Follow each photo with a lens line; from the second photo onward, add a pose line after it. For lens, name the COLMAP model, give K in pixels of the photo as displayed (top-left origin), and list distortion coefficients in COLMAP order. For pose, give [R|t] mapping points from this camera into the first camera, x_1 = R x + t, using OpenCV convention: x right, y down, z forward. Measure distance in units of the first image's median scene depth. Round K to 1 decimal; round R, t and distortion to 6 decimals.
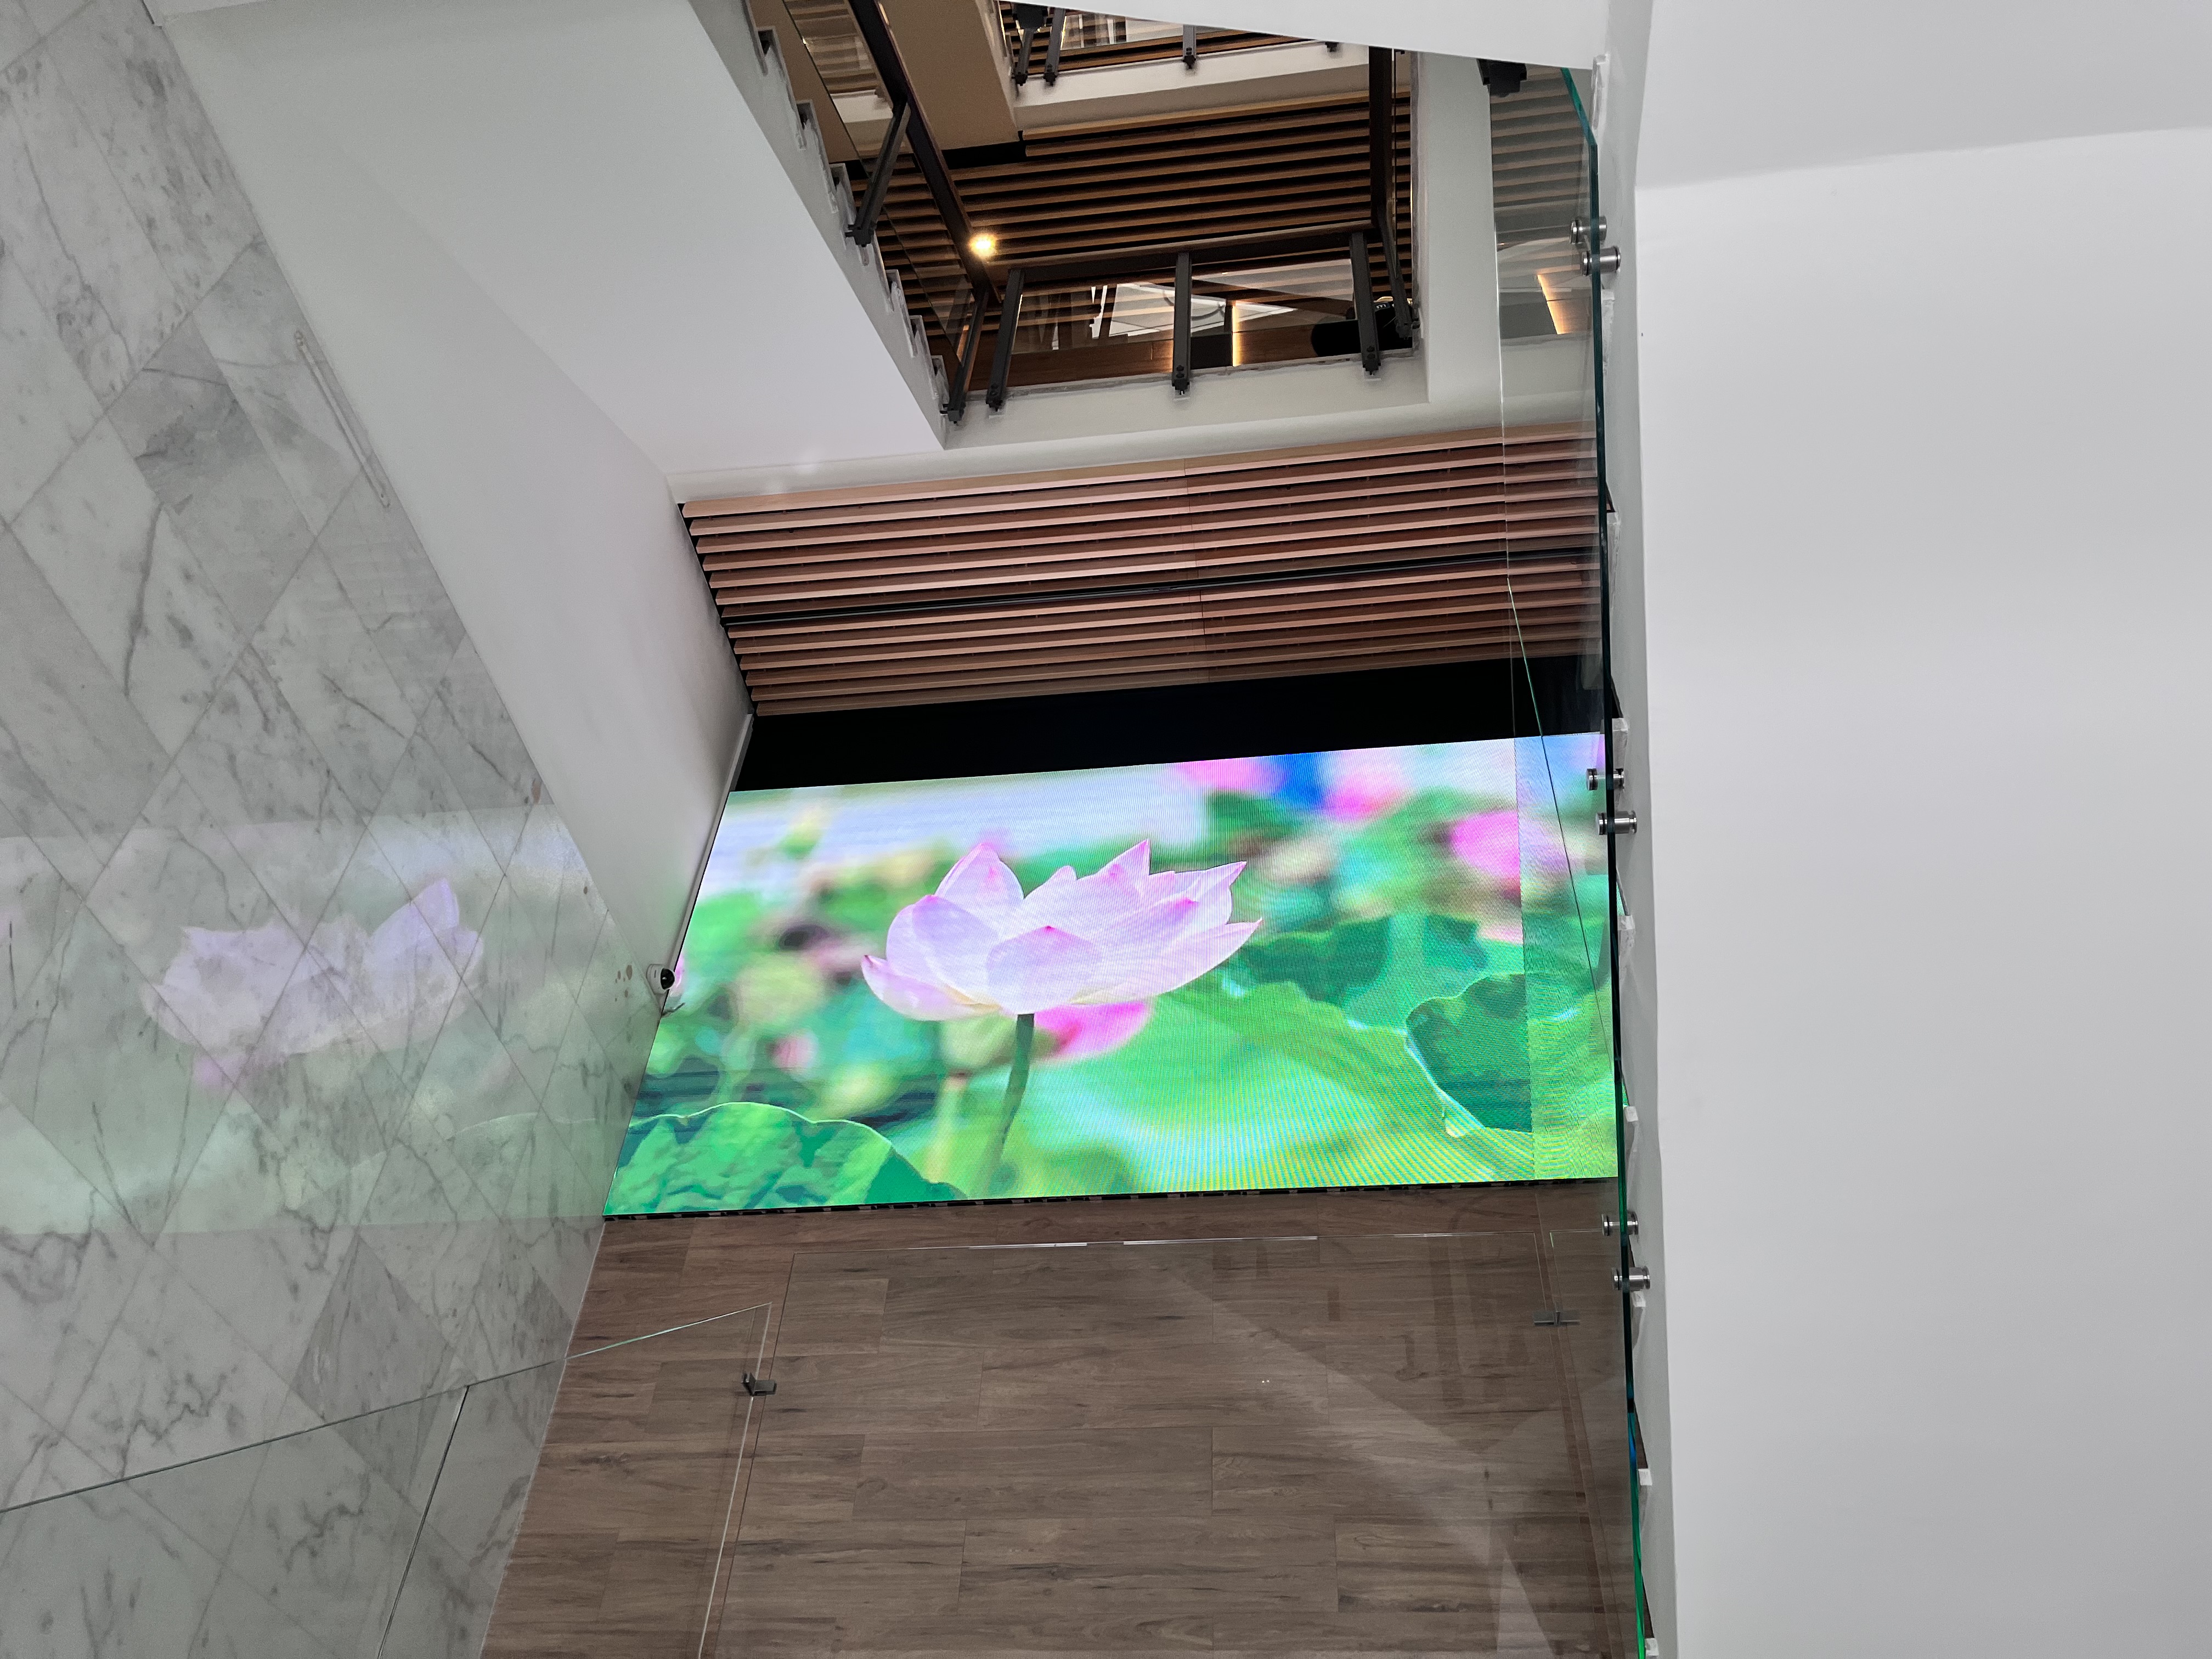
lens RADIAL K [[1673.4, 0, 1097.2], [0, 1673.4, 831.4], [0, 0, 1]] dist [0.059478, -0.093388]
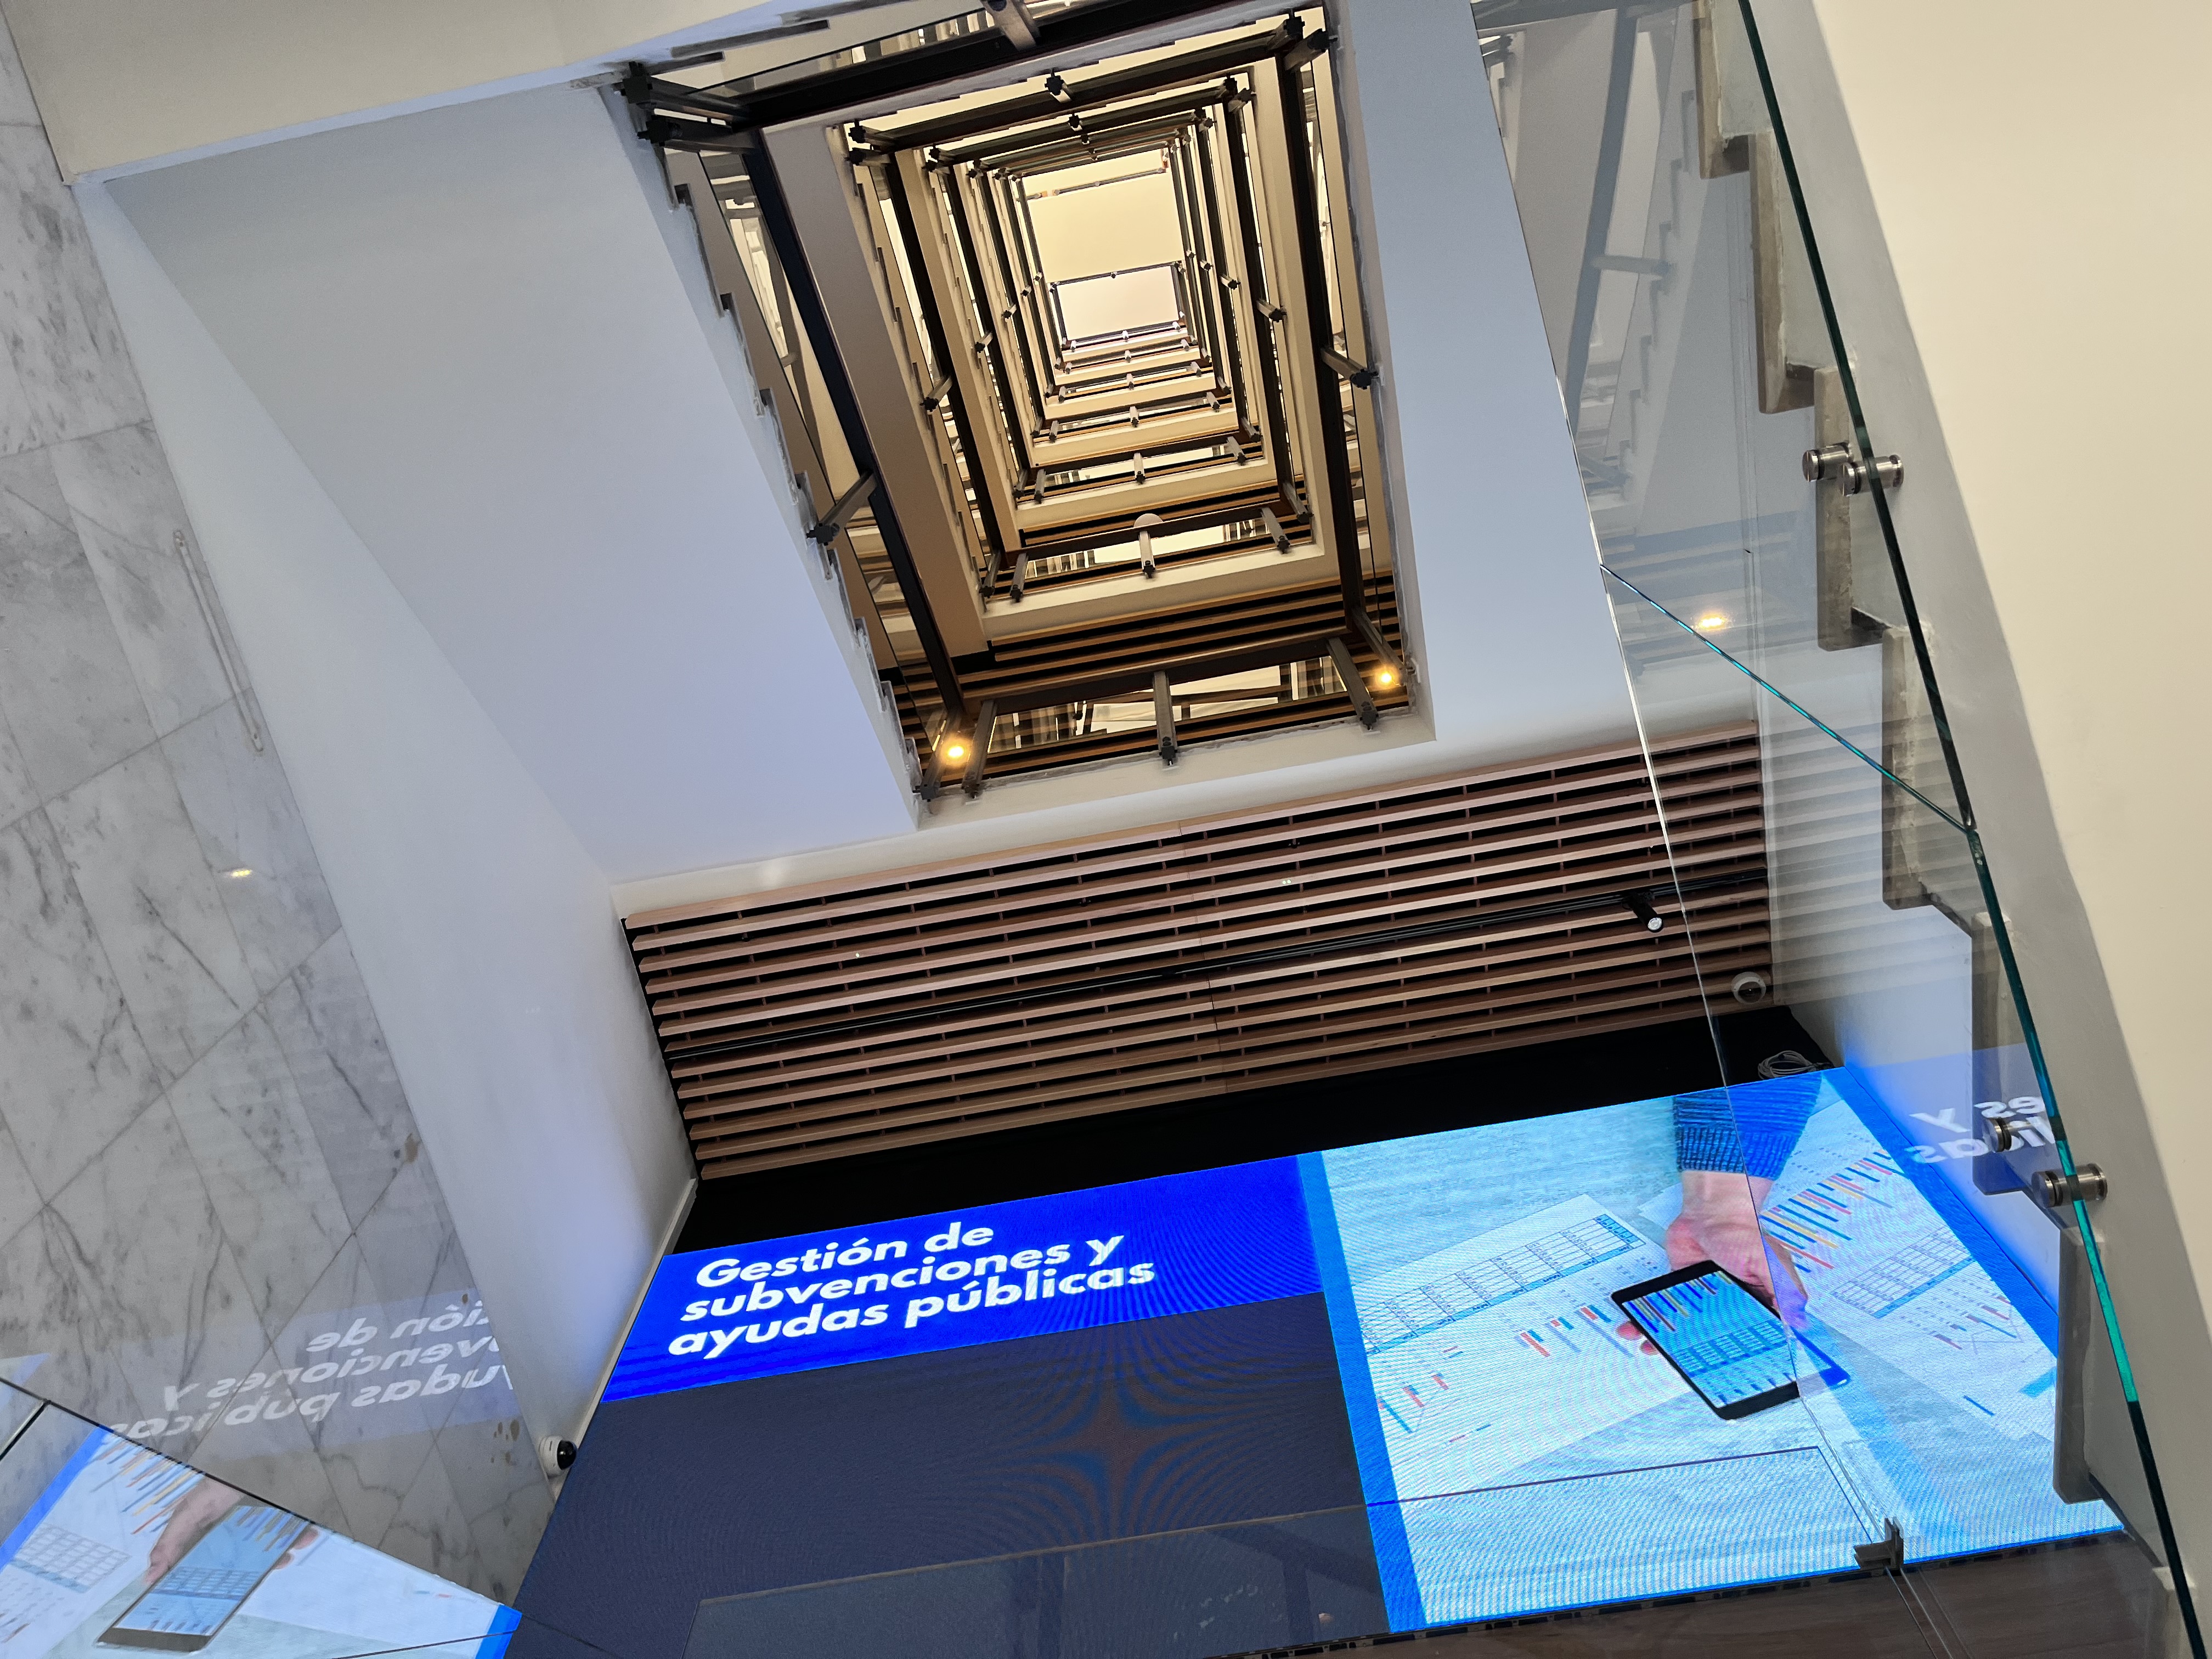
lens RADIAL K [[1673.4, 0, 1097.2], [0, 1673.4, 831.4], [0, 0, 1]] dist [0.059478, -0.093388]
pose [[0.998235, -0.054494, 0.023614, -0.018439], [0.059376, 0.907125, -0.416651, 0.201576], [0.001284, 0.417318, 0.908760, 0.216461]]
